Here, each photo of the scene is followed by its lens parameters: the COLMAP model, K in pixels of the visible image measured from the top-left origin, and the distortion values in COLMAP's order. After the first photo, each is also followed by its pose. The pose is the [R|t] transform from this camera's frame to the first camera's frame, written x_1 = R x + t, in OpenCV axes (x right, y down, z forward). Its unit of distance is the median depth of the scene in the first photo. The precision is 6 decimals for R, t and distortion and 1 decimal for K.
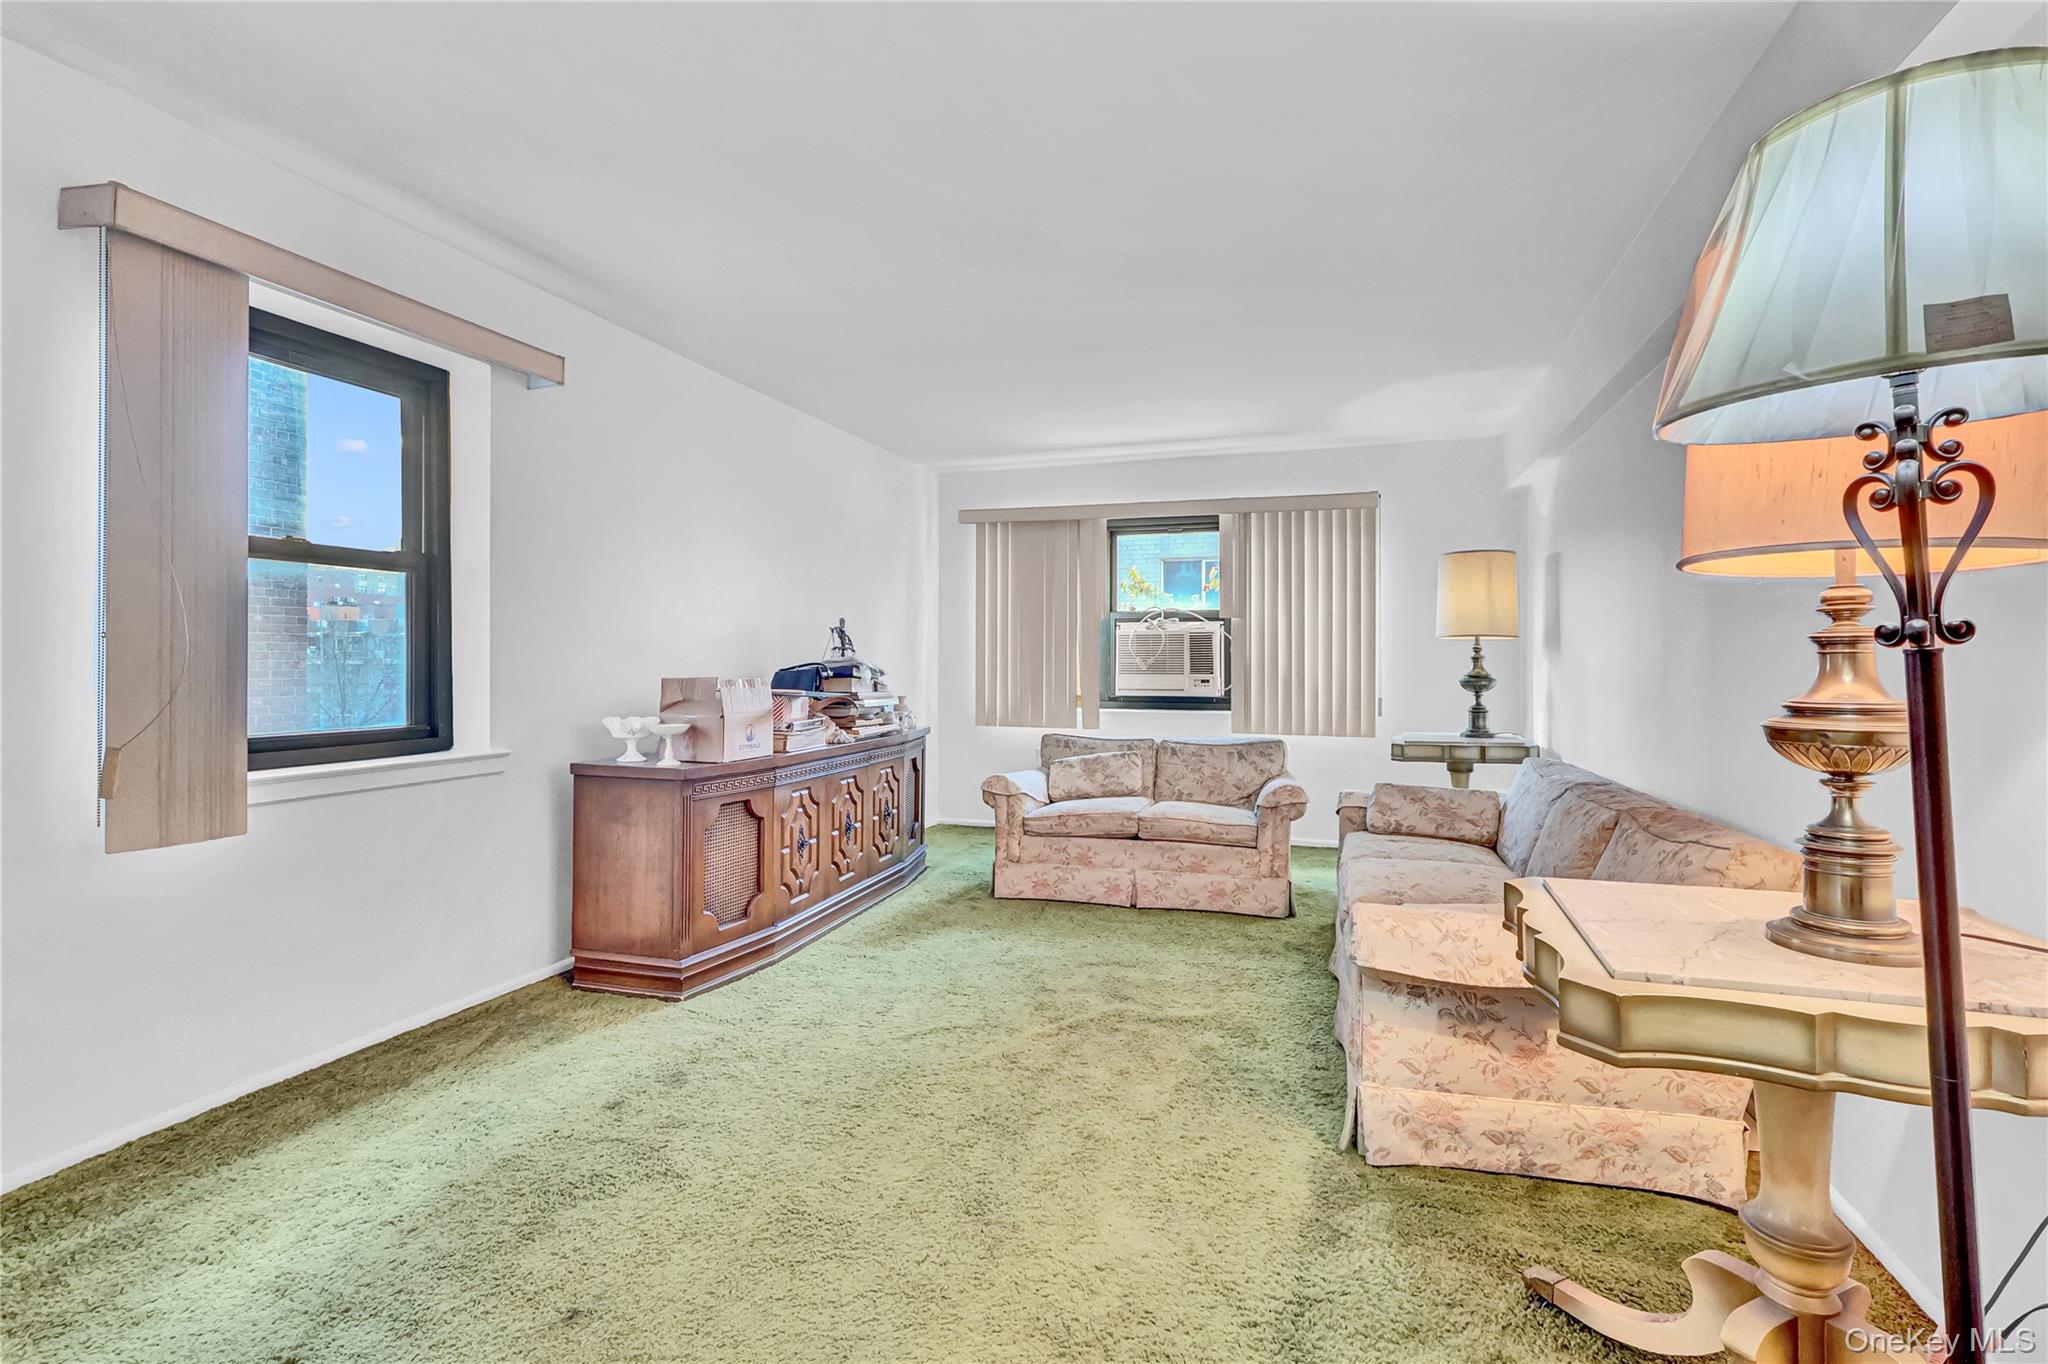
lens RADIAL K [[950.0, 0, 1024.6], [0, 950.0, 674.7], [0, 0, 1]] dist [-0.001828, 0.000262]
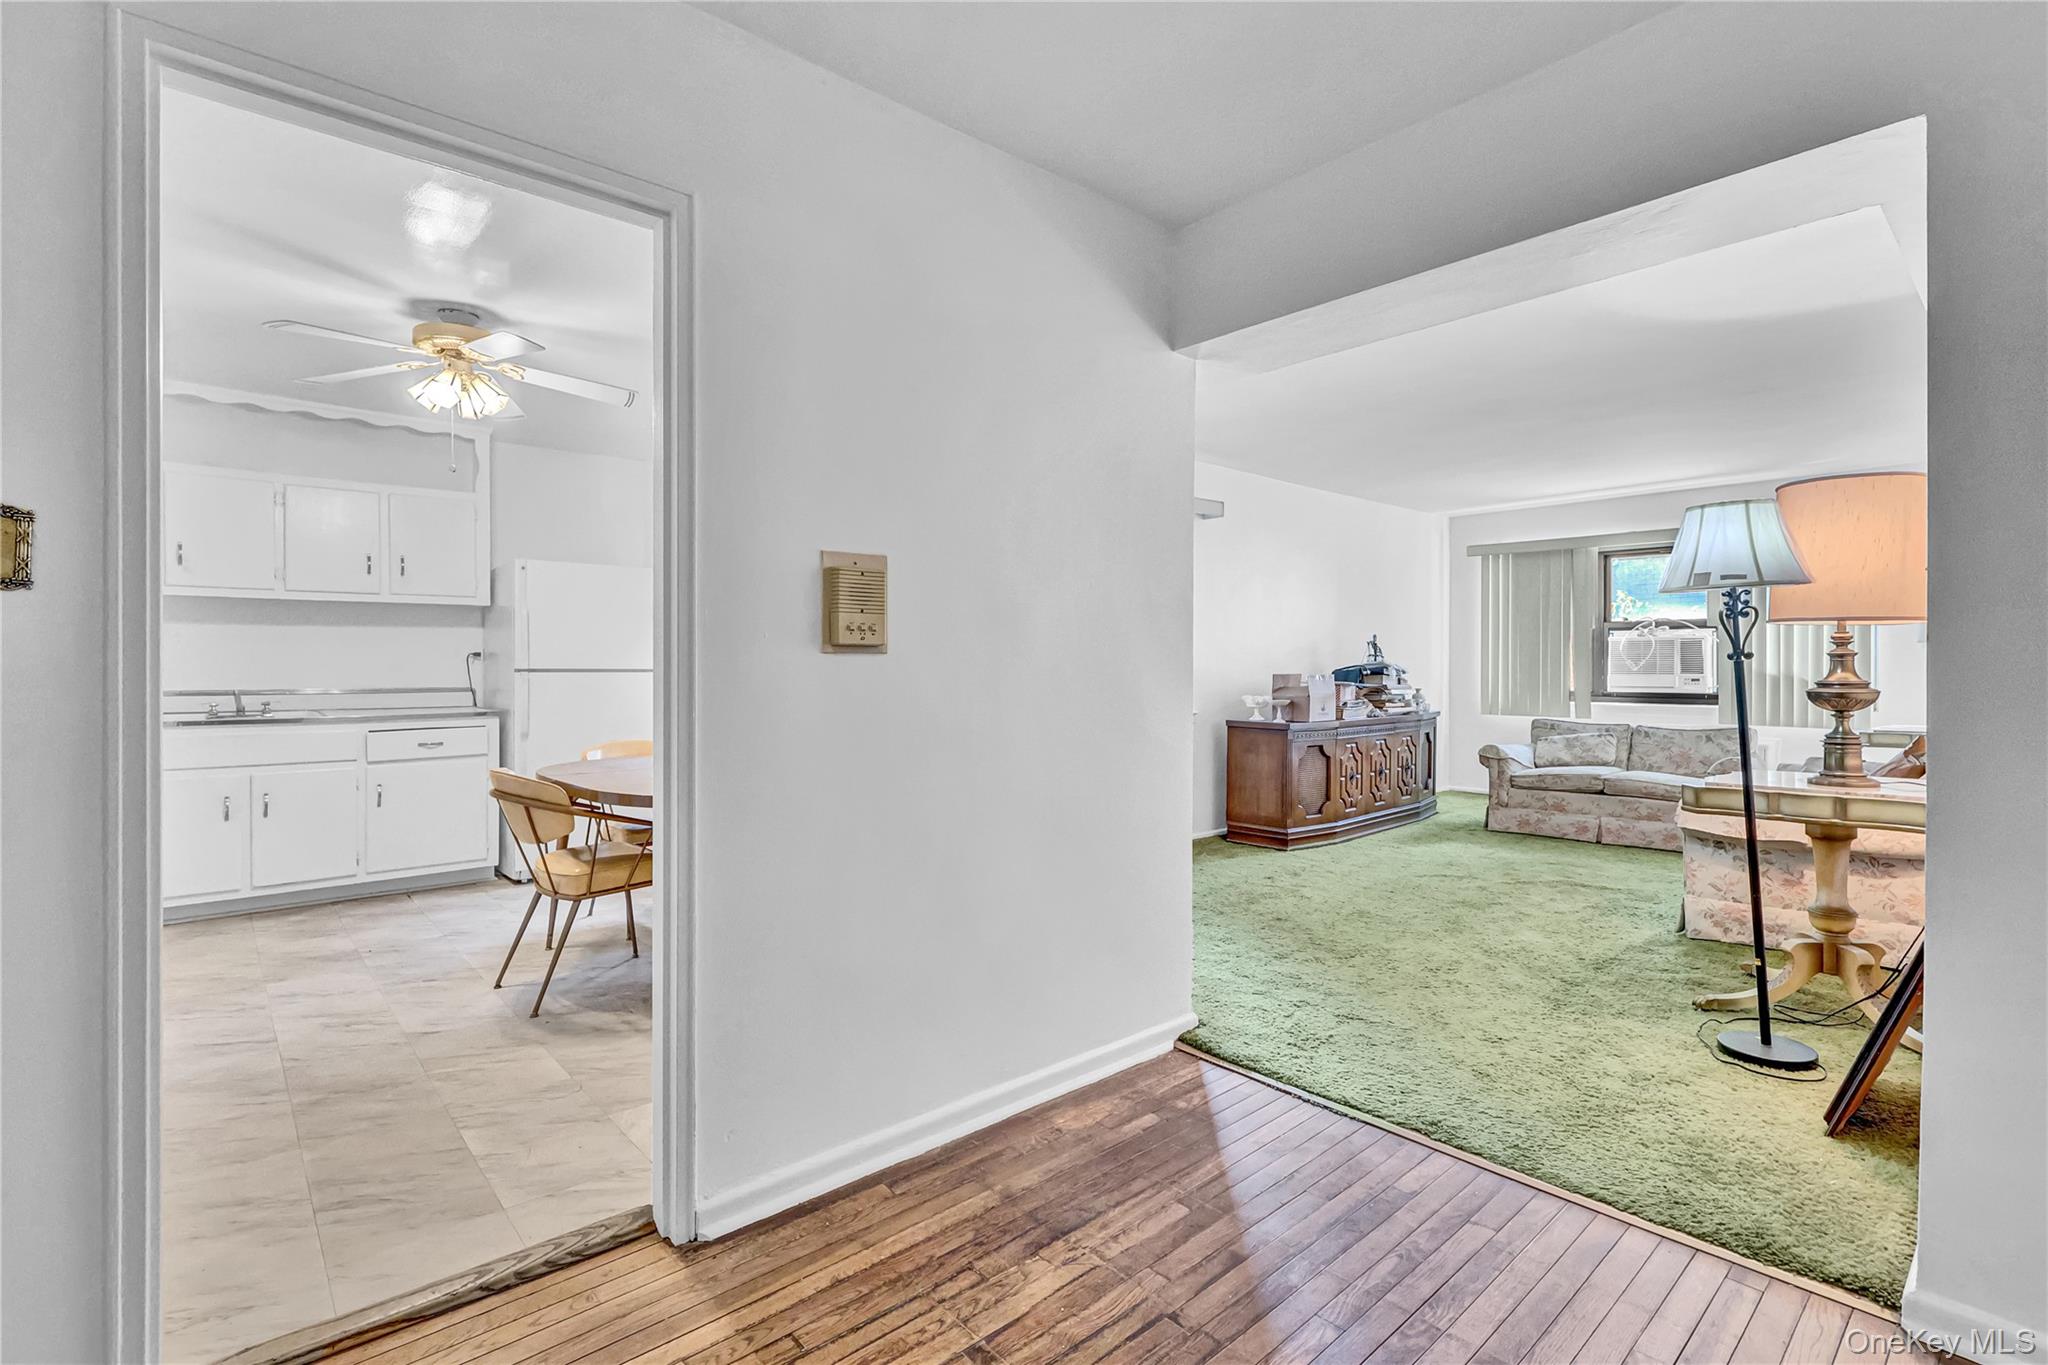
lens RADIAL K [[959.7, 0, 1031.8], [0, 959.7, 670.9], [0, 0, 1]] dist [-0.001639, -0.000036]
pose [[0.870754, 0.000149, -0.491720, 0.085295], [-0.003229, 0.999980, -0.005415, 0.006938], [0.491709, 0.006303, 0.870737, -0.625346]]
